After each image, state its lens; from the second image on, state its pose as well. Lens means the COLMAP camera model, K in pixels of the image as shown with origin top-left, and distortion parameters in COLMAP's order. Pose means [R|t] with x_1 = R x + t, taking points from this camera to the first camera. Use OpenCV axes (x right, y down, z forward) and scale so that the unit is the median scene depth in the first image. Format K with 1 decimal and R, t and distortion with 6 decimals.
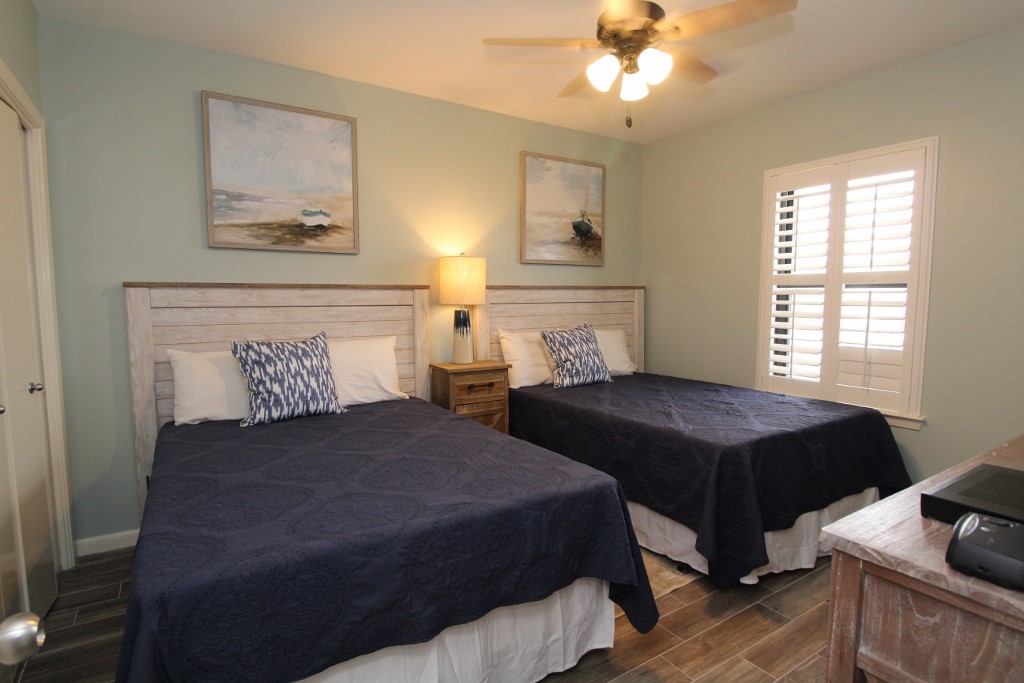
lens RADIAL K [[552.8, 0, 517.1], [0, 552.8, 341.7], [0, 0, 1]] dist [-0.021061, -0.000408]
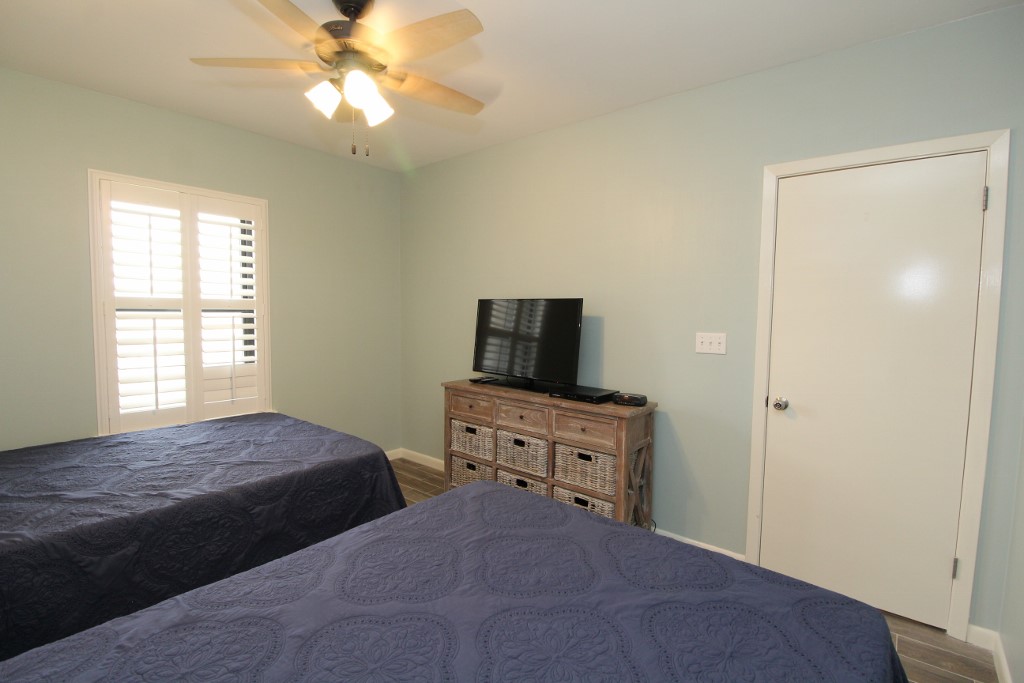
lens RADIAL K [[477.4, 0, 514.9], [0, 477.4, 344.4], [0, 0, 1]] dist [-0.018668, -0.007155]
pose [[-0.314556, -0.068142, 0.946790, -0.462784], [0.079225, 0.992056, 0.097720, -0.077974], [-0.945927, 0.105748, -0.306658, 0.702688]]
